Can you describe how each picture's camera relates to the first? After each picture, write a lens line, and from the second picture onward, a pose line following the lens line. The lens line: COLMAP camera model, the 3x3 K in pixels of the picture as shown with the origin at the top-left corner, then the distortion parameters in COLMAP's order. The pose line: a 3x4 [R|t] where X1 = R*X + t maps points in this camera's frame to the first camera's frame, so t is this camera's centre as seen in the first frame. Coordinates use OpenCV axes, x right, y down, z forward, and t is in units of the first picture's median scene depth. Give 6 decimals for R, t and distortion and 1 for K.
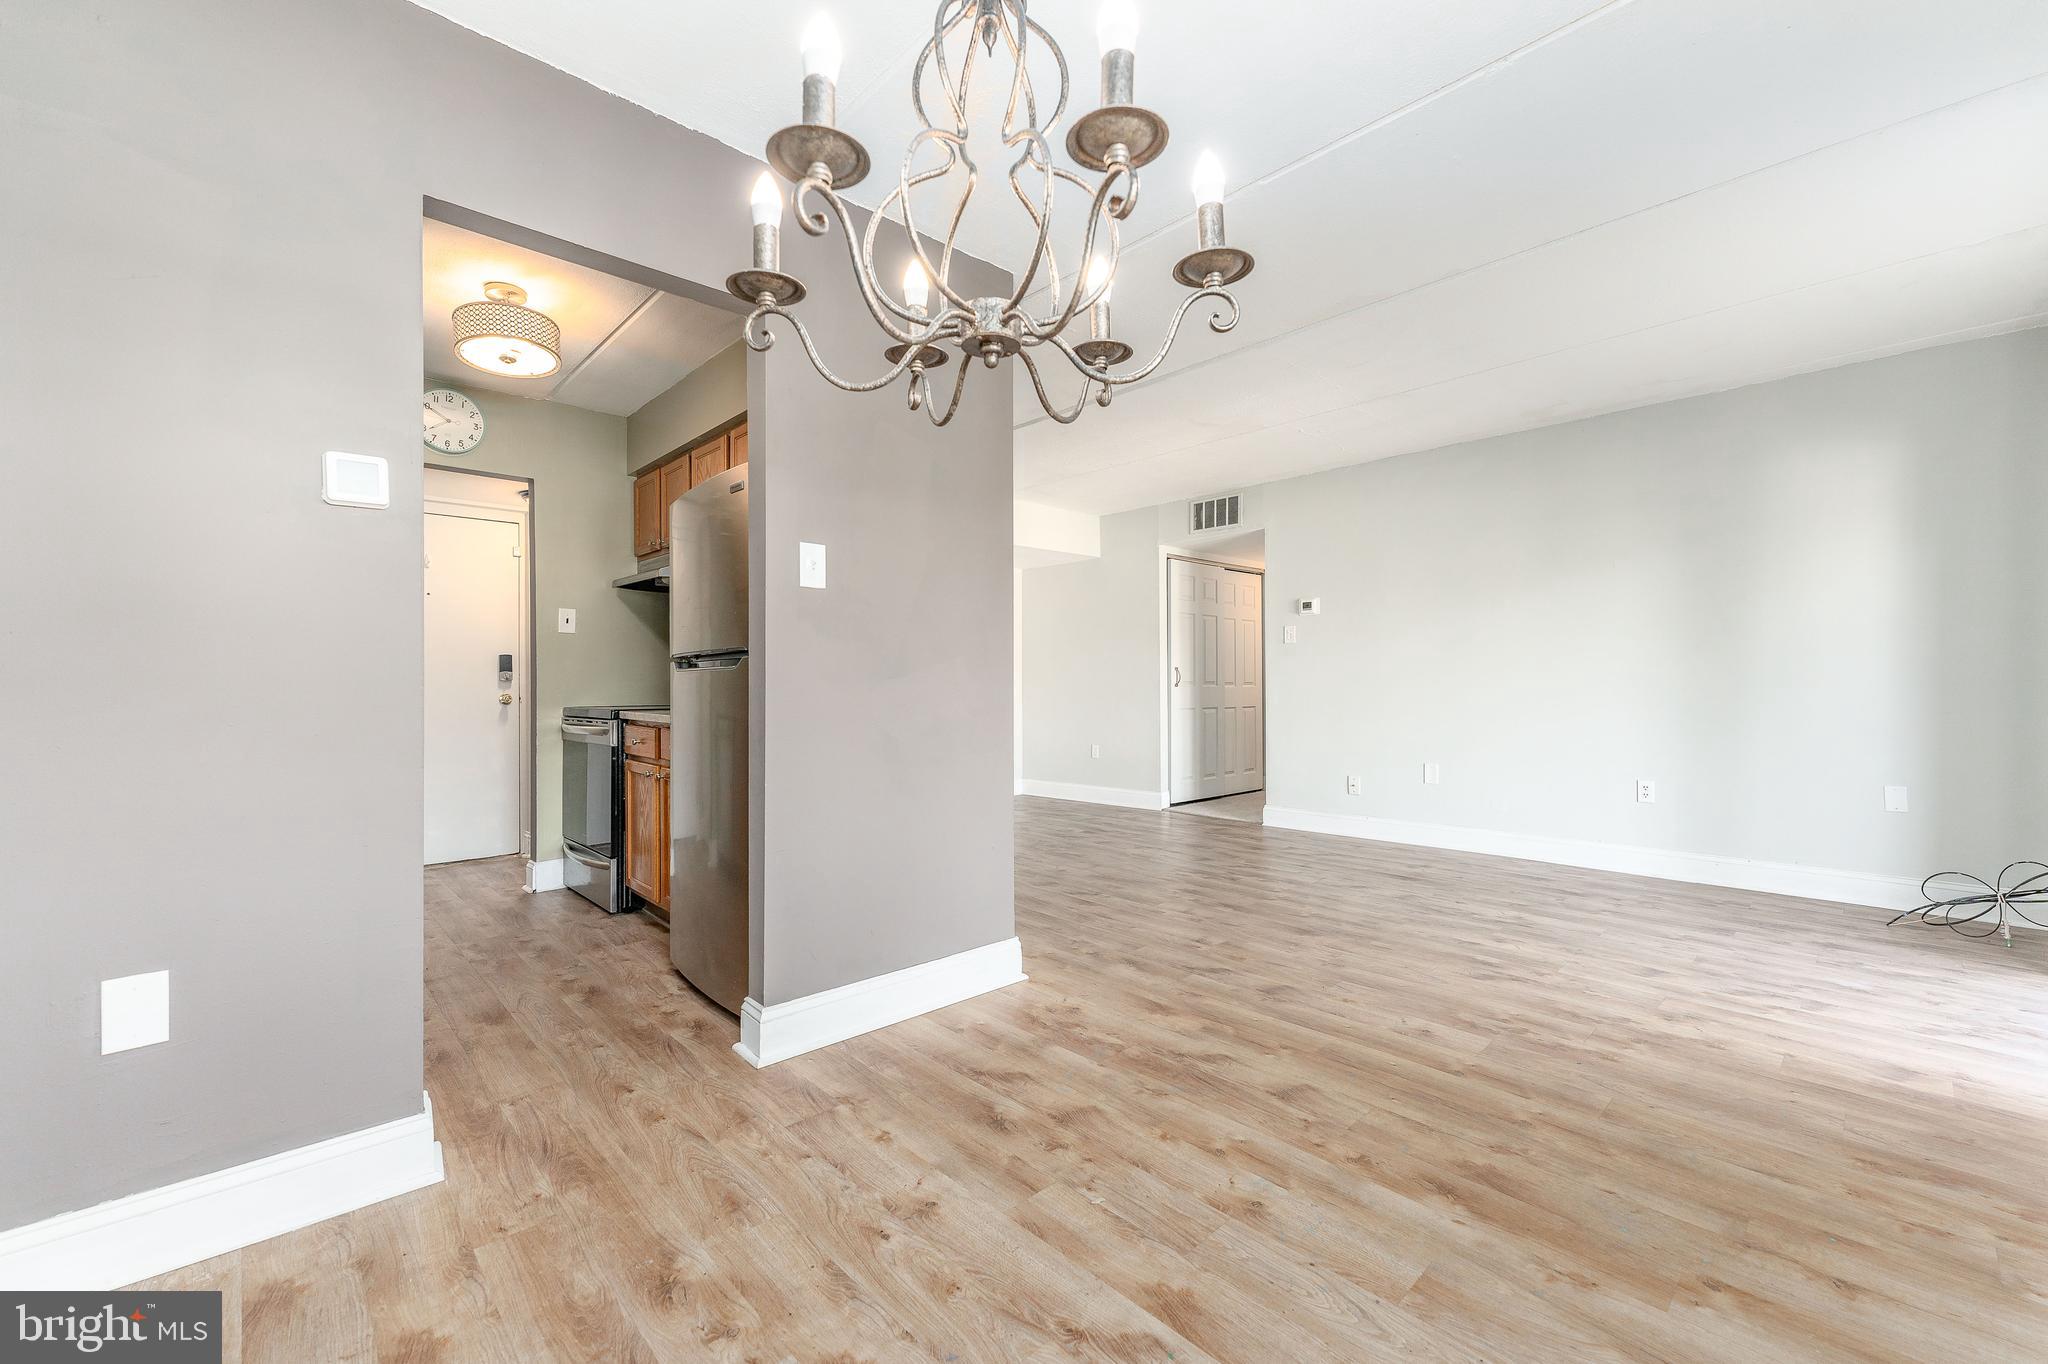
lens RADIAL K [[838.9, 0, 1013.8], [0, 838.9, 688.5], [0, 0, 1]] dist [-0.000454, -0.000087]
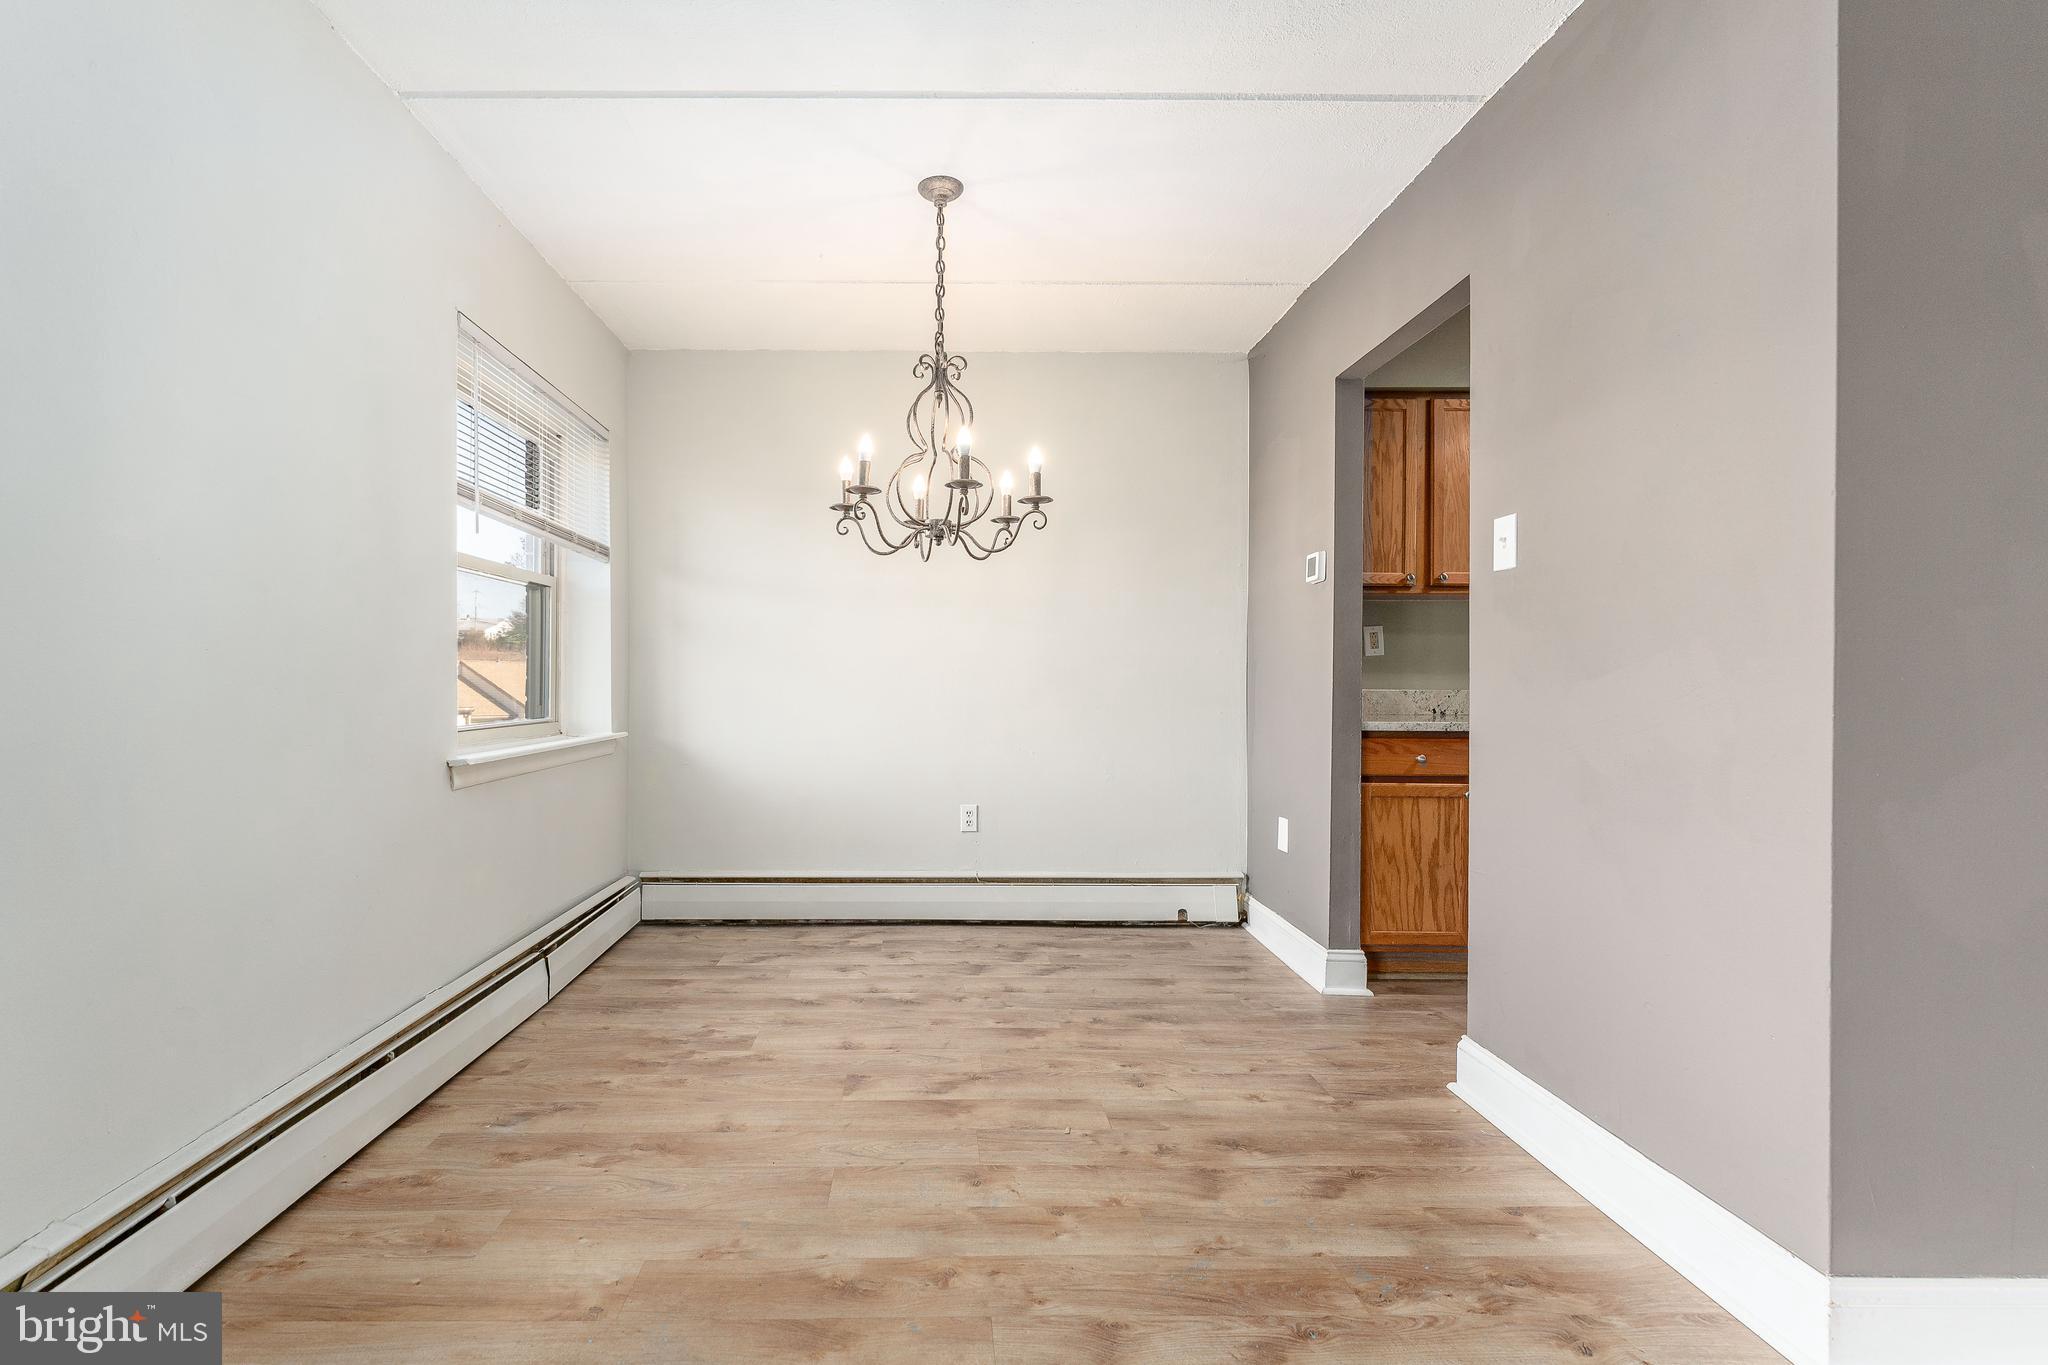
lens RADIAL K [[871.5, 0, 914.0], [0, 871.5, 699.4], [0, 0, 1]] dist [-0.008009, 0.001710]
pose [[-0.698857, 0.013503, -0.715134, 0.547446], [0.002363, 0.999860, 0.016570, -0.003456], [0.715257, 0.009890, -0.698791, 0.834844]]
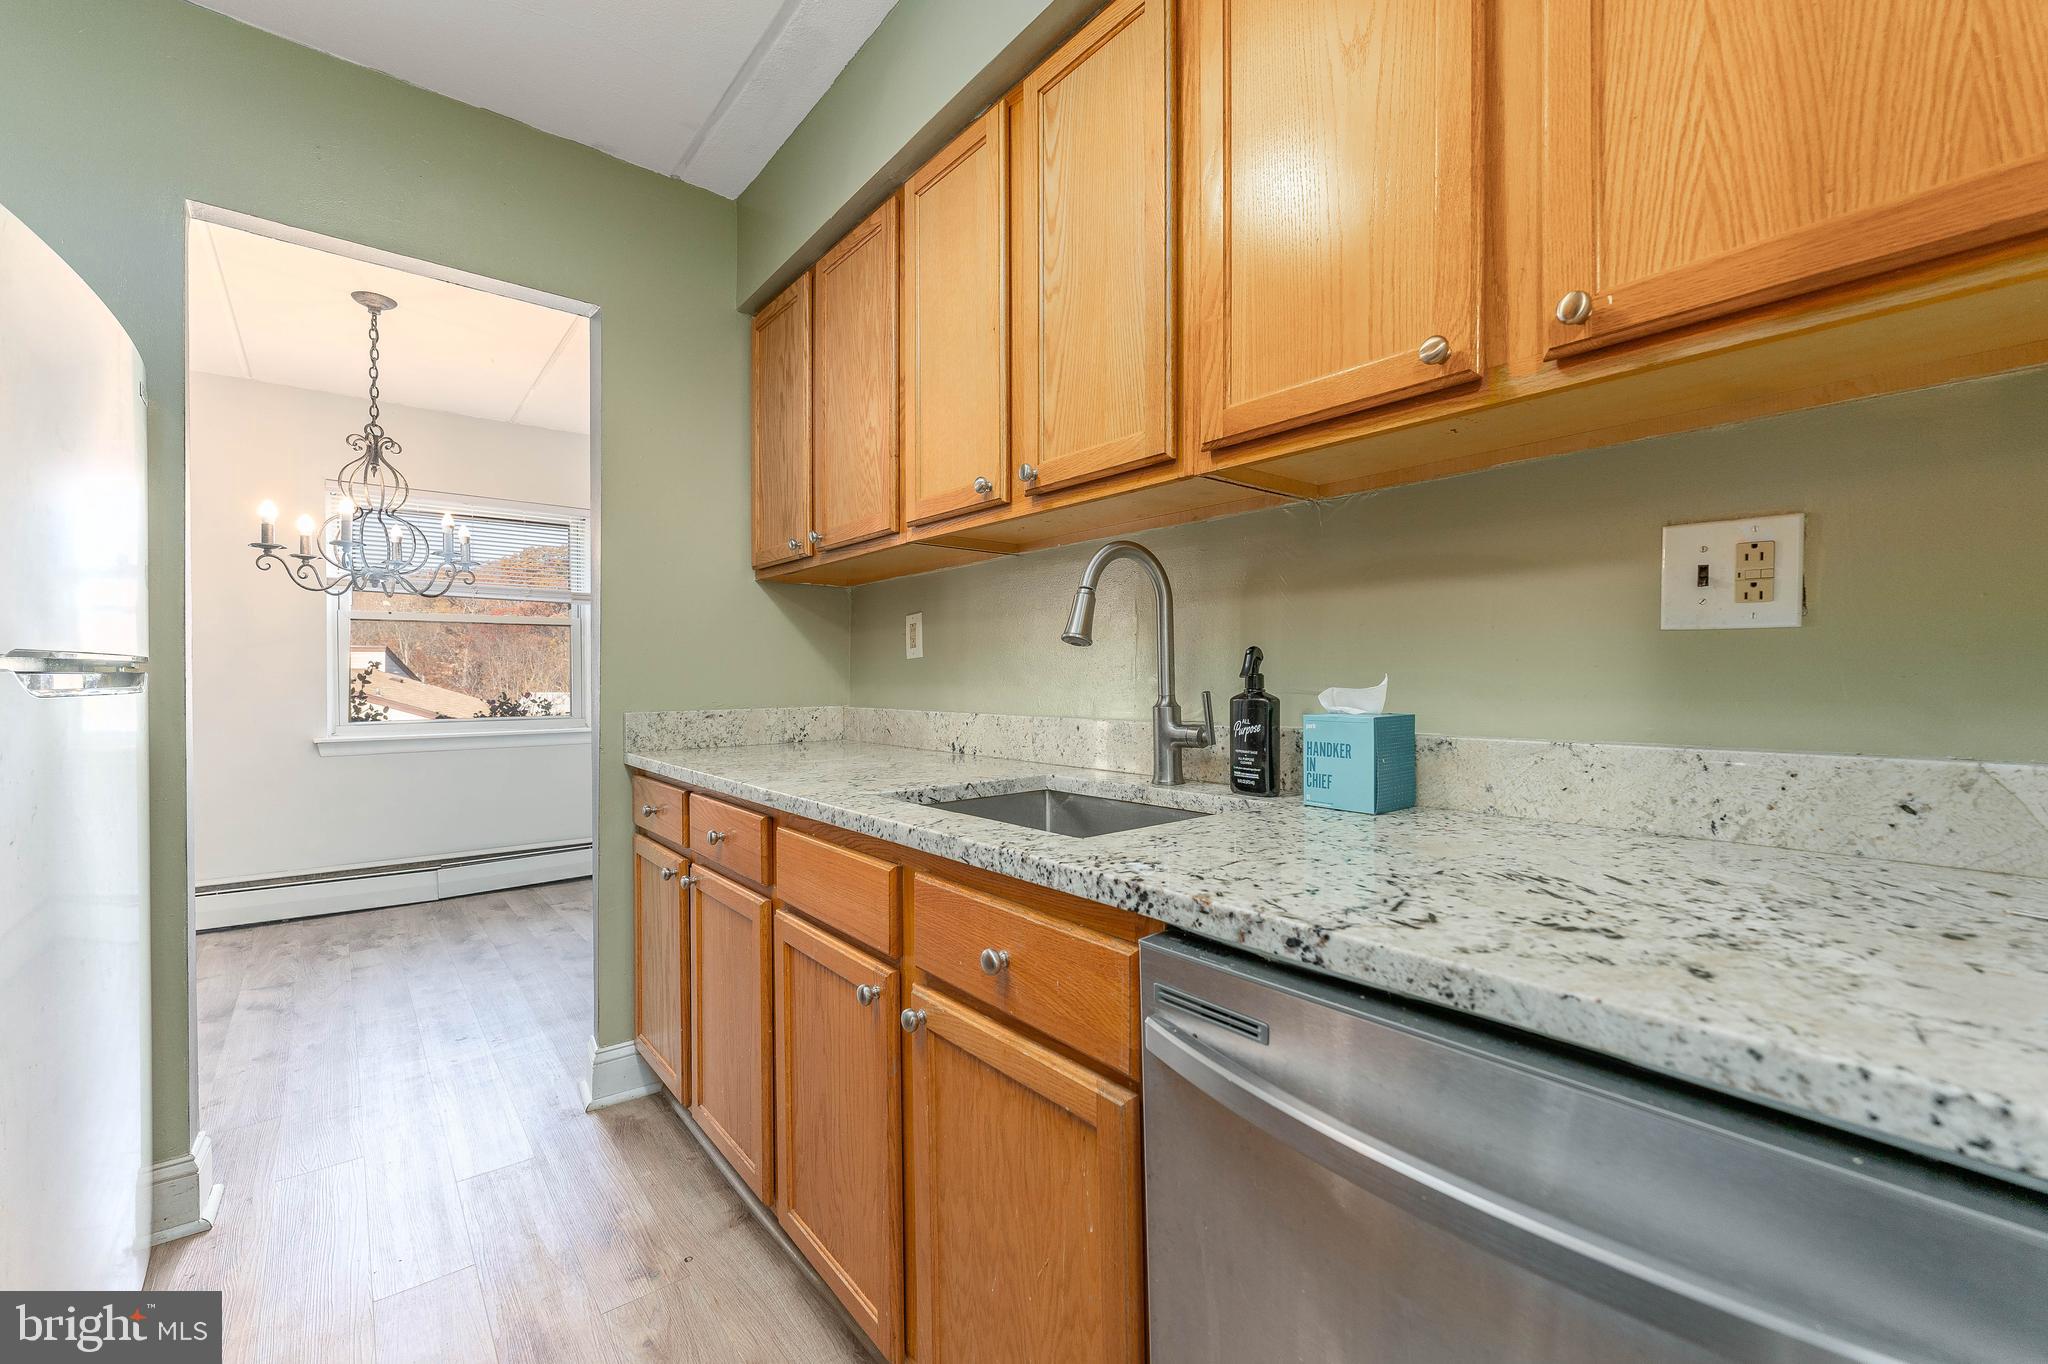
lens RADIAL K [[838.9, 0, 1013.6], [0, 838.9, 677.8], [0, 0, 1]] dist [-0.000454, -0.000087]
pose [[-0.997619, 0.009033, 0.068370, -0.759964], [0.009318, 0.999949, 0.003862, -0.024067], [-0.068332, 0.004490, -0.997653, 1.181085]]
